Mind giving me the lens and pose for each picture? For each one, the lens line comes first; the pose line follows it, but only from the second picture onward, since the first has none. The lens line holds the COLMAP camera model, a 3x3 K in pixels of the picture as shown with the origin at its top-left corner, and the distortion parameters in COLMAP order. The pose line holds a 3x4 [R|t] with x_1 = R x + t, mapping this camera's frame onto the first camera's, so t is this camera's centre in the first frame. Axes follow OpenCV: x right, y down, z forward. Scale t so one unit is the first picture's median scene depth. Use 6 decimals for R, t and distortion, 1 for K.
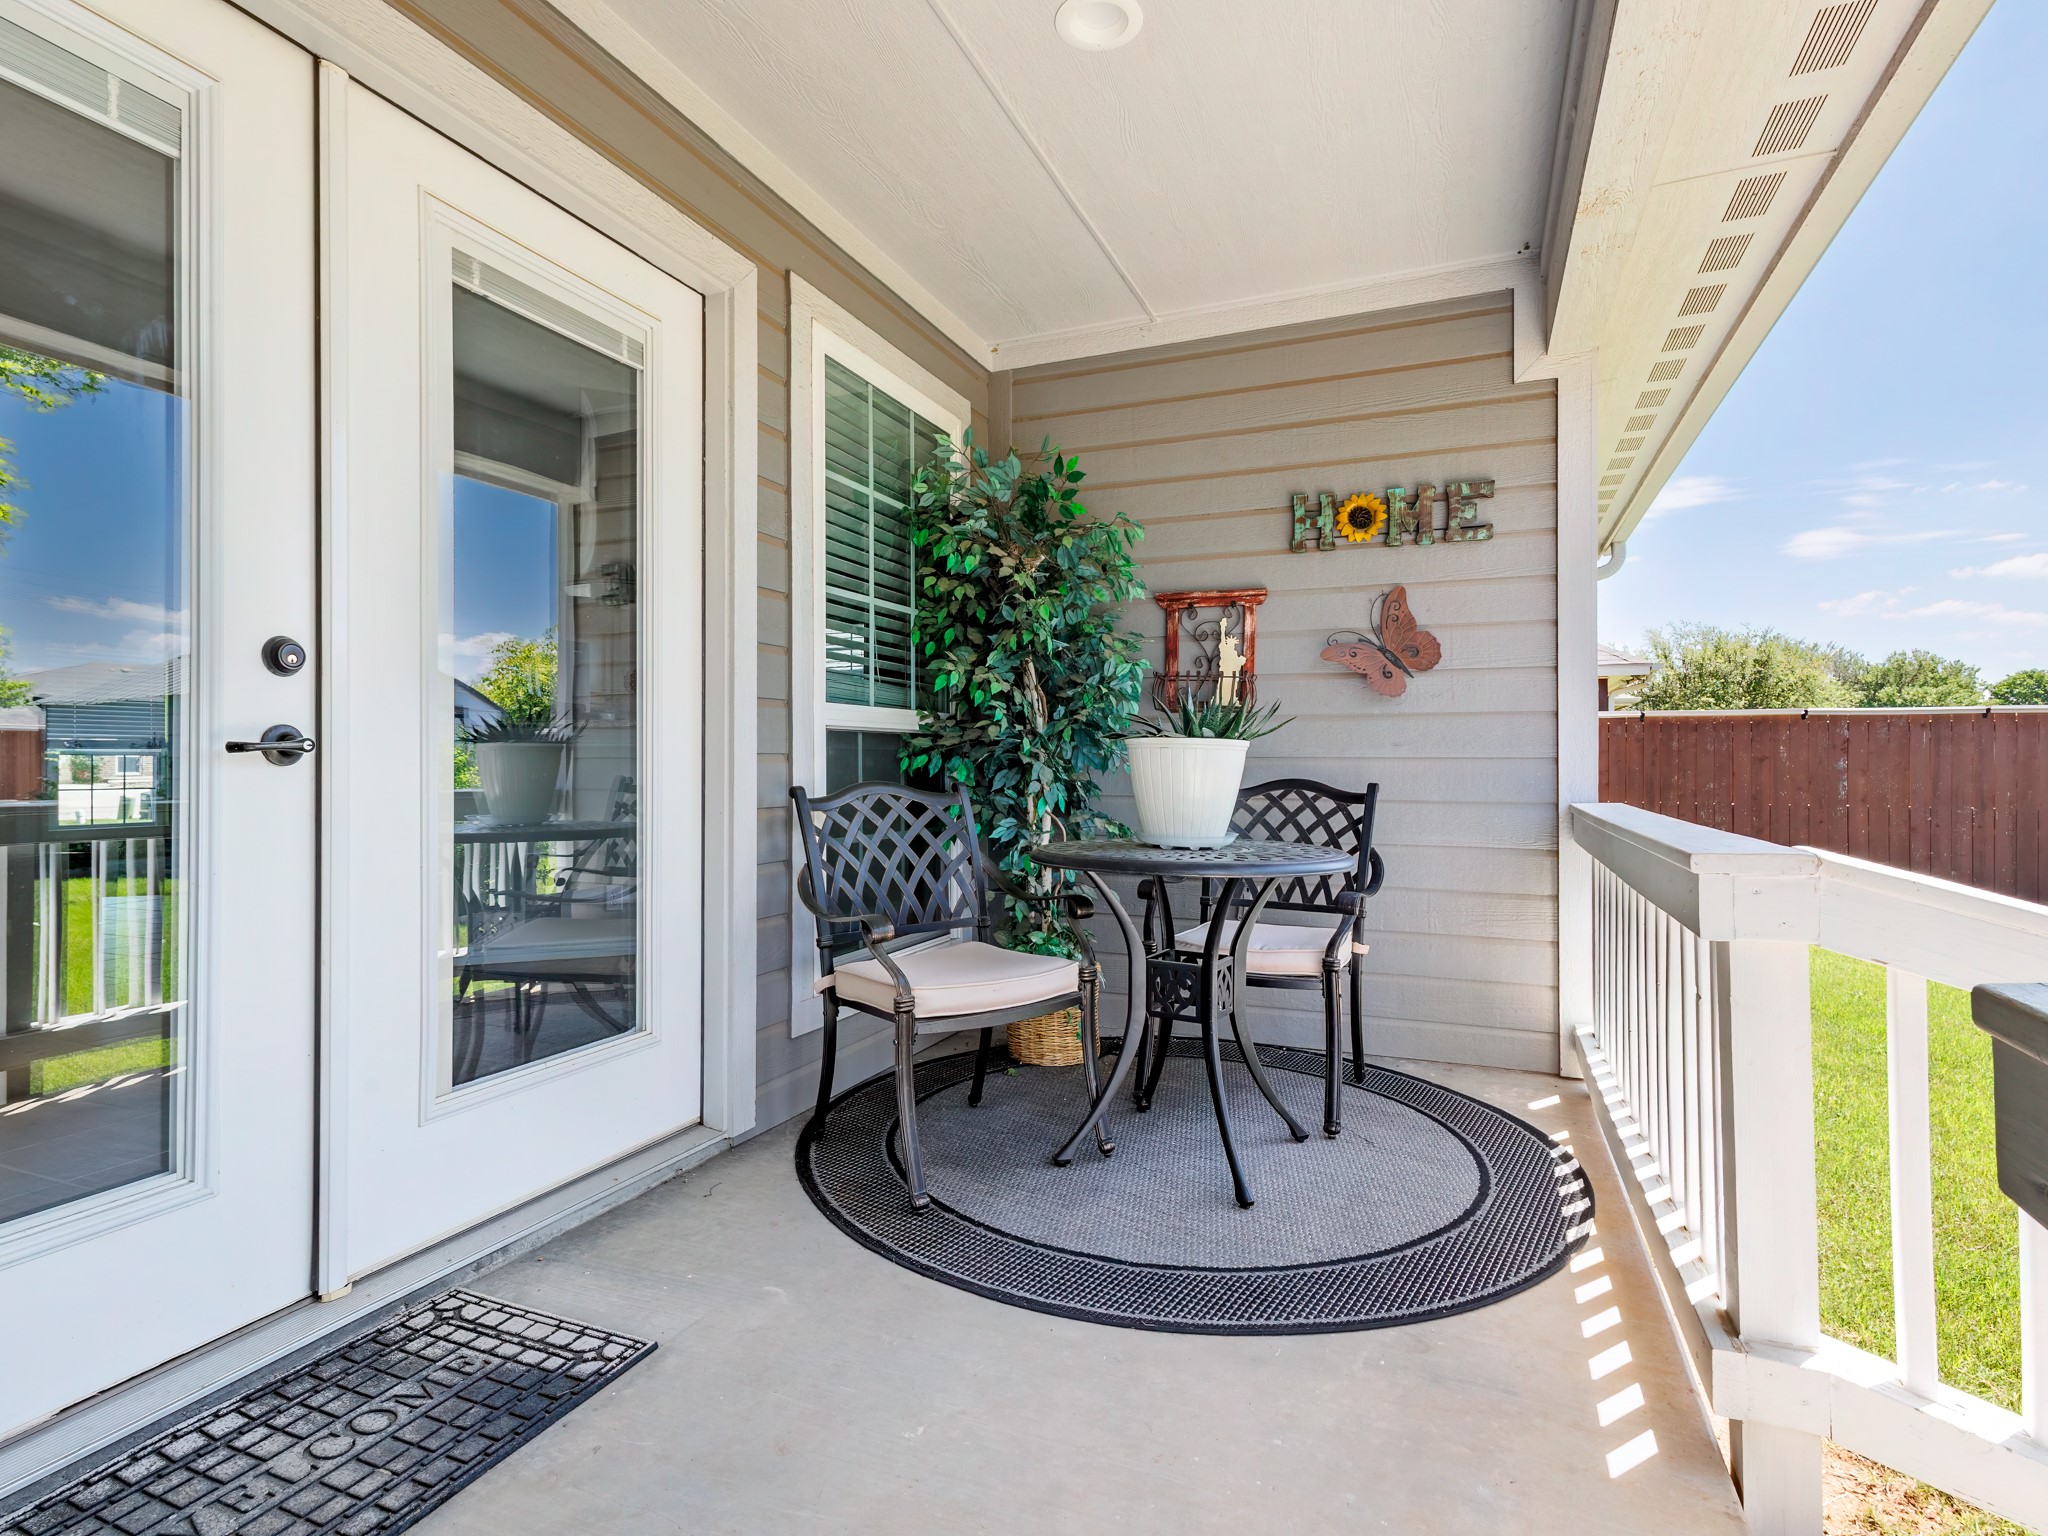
lens RADIAL K [[1055.1, 0, 1029.6], [0, 1055.1, 763.2], [0, 0, 1]] dist [0.006846, 0.001277]
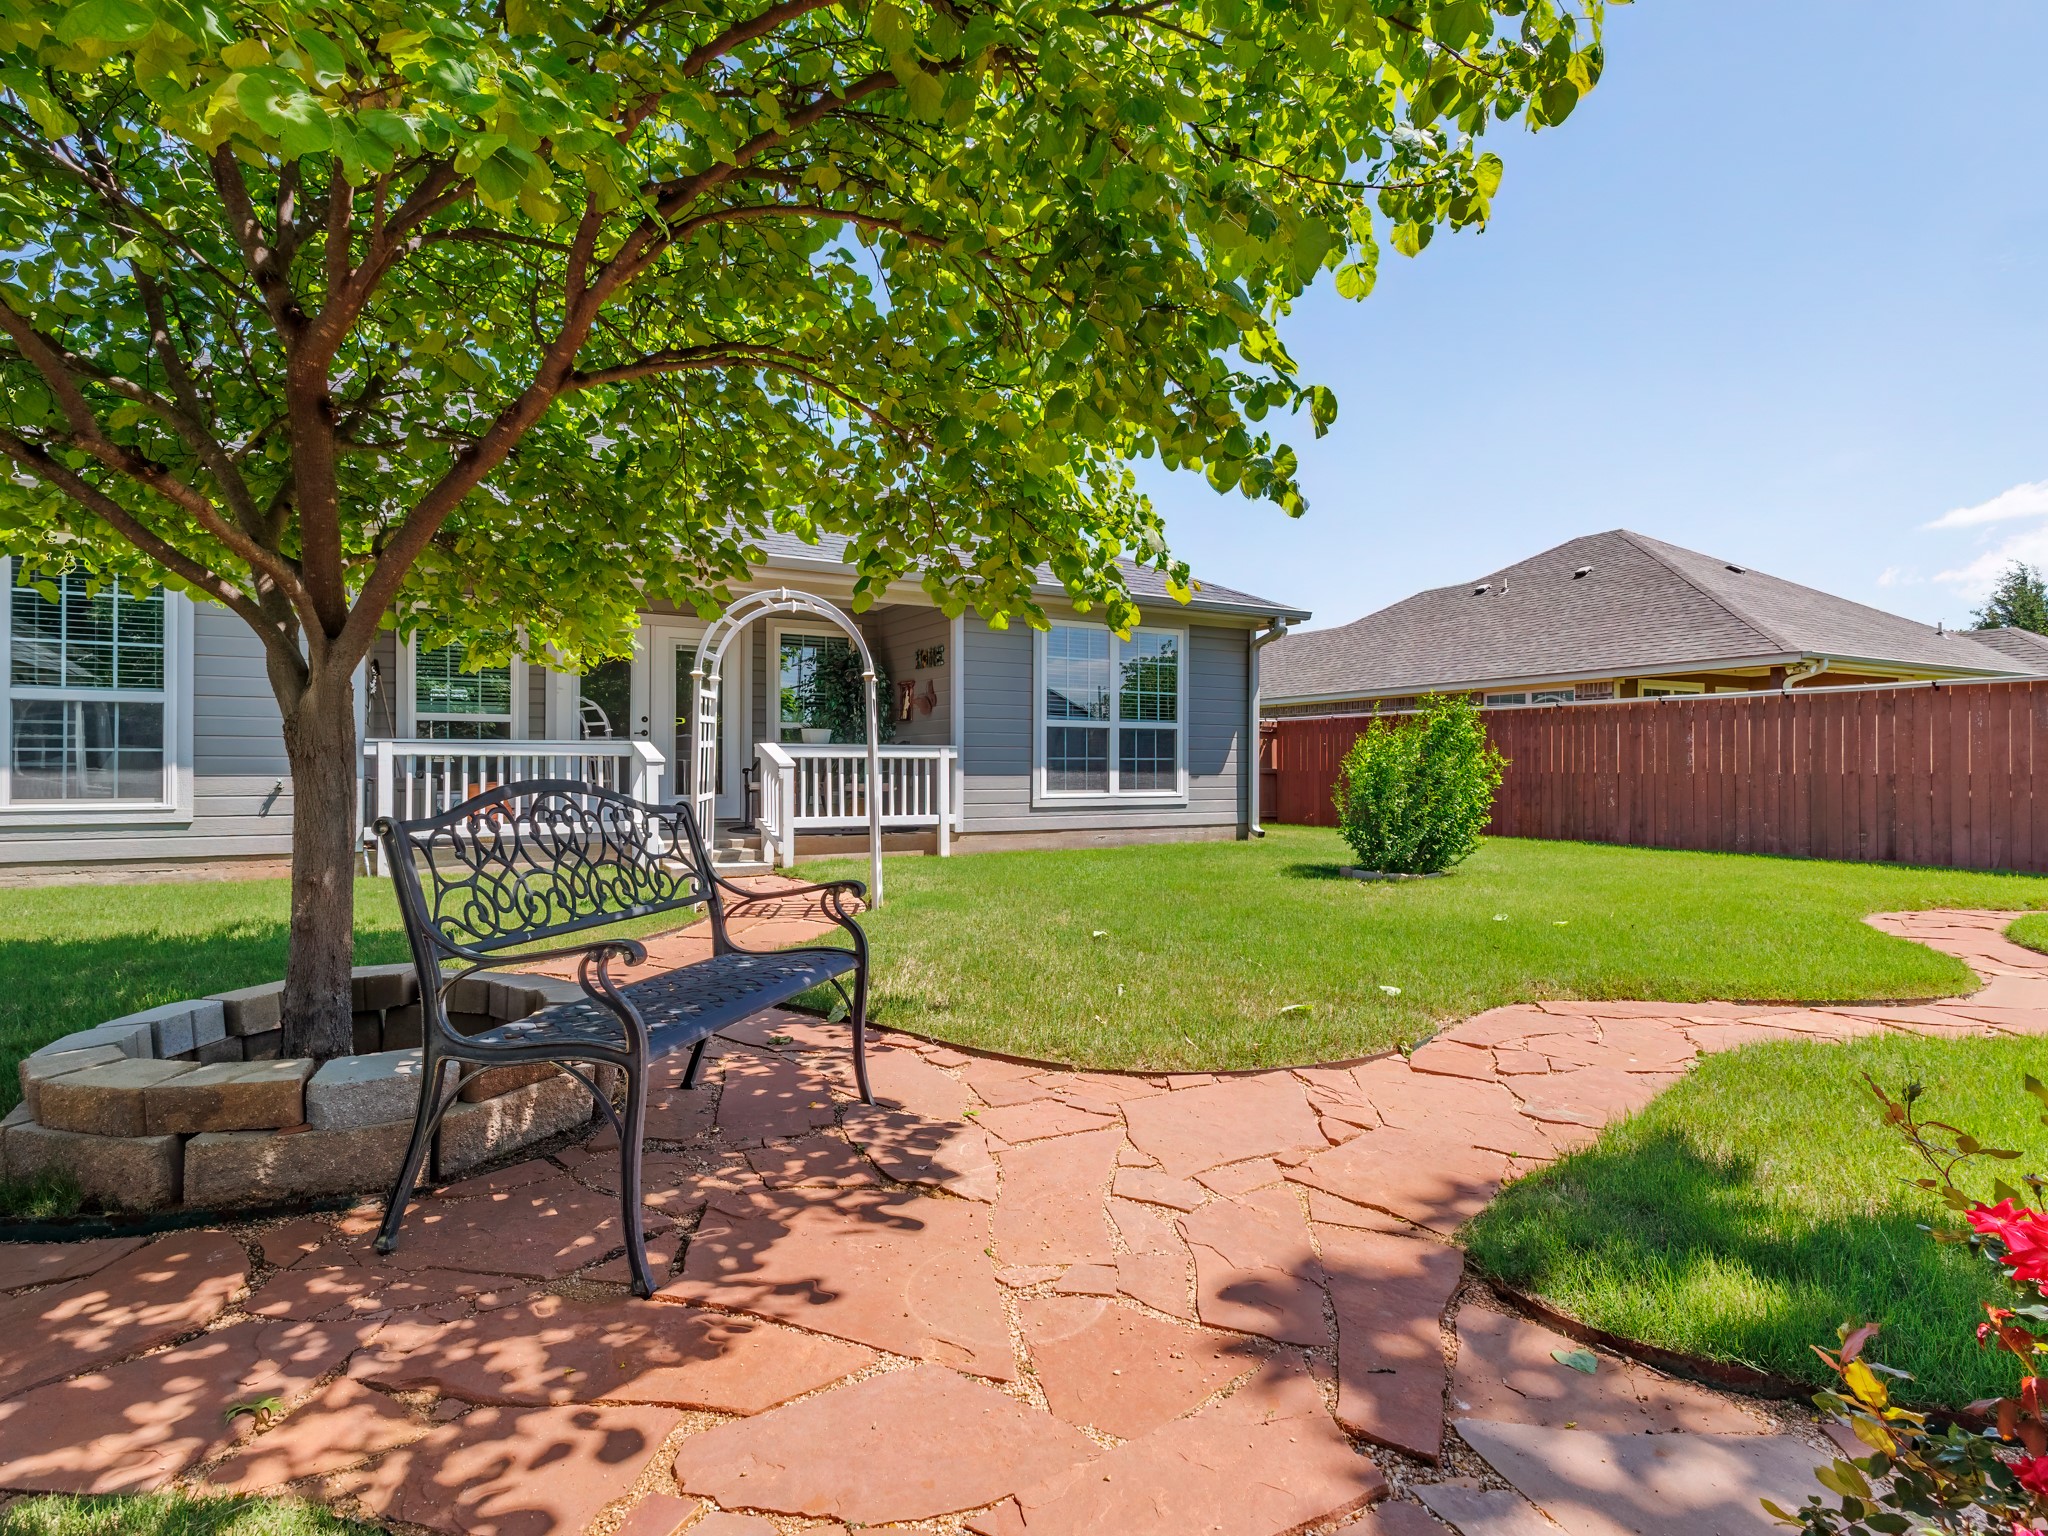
lens RADIAL K [[1055.1, 0, 1011.7], [0, 1055.1, 774.5], [0, 0, 1]] dist [0.006846, 0.001277]
pose [[0.792485, 0.003920, -0.609879, 2.476262], [-0.000344, 0.999982, 0.005980, 0.097248], [0.609892, -0.004529, 0.792472, -1.360214]]
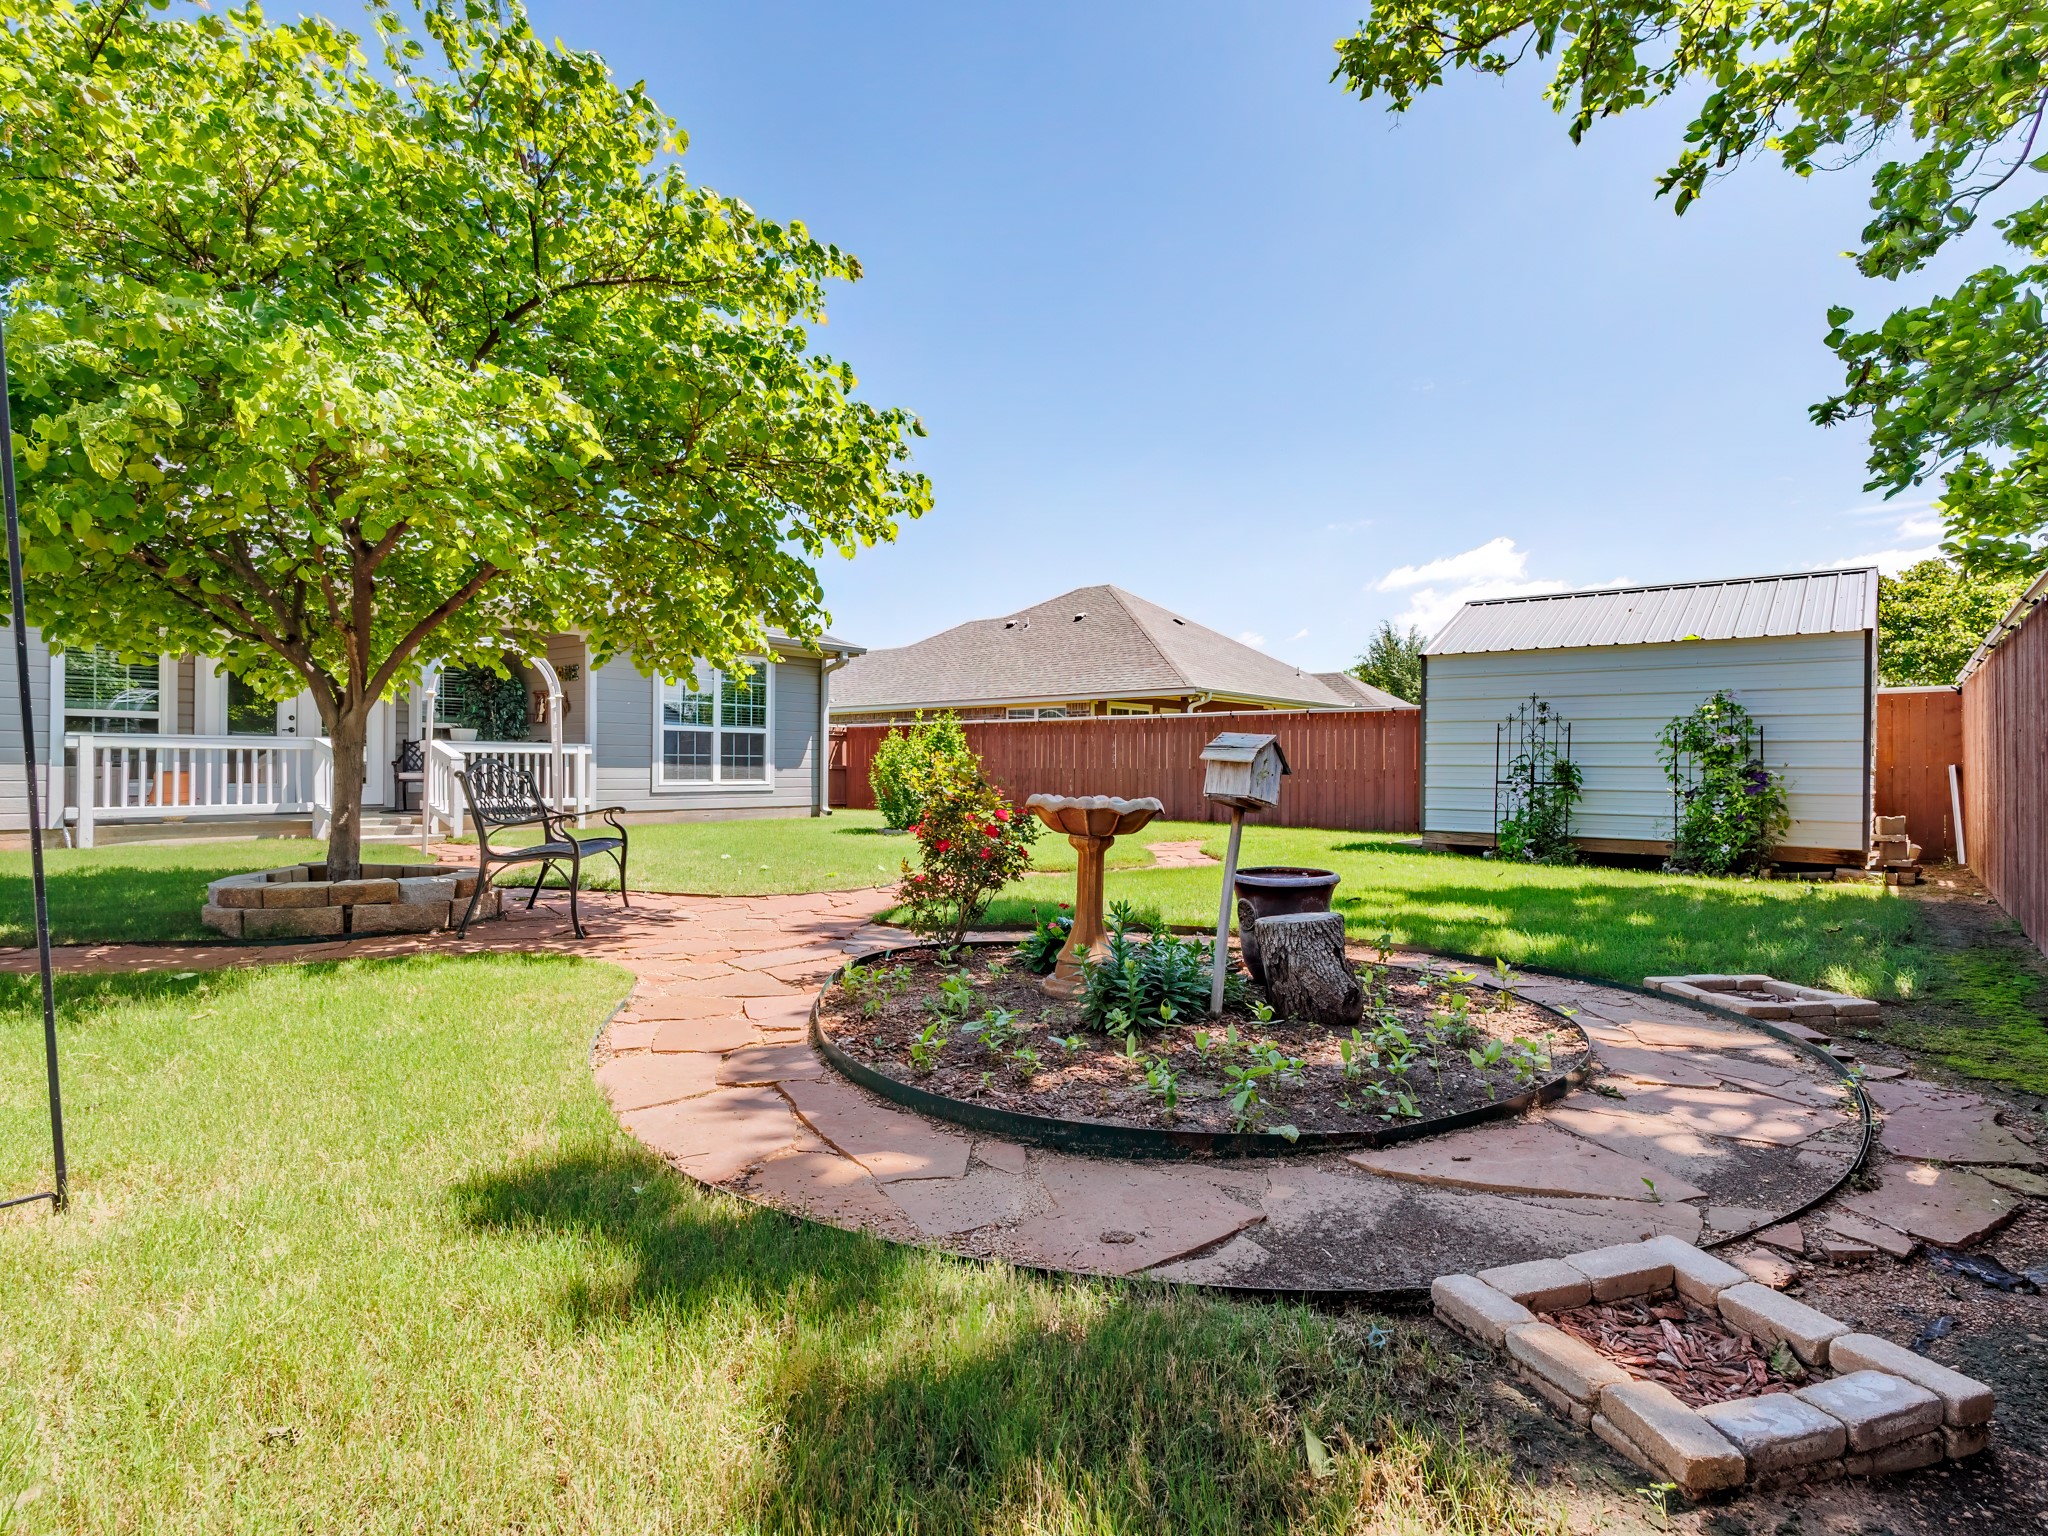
lens RADIAL K [[1055.1, 0, 1016.6], [0, 1055.1, 766.8], [0, 0, 1]] dist [0.006846, 0.001277]
pose [[0.965492, 0.002949, -0.260416, 3.012537], [-0.003756, 0.999990, -0.002600, 0.119828], [0.260406, 0.003488, 0.965493, -2.375873]]
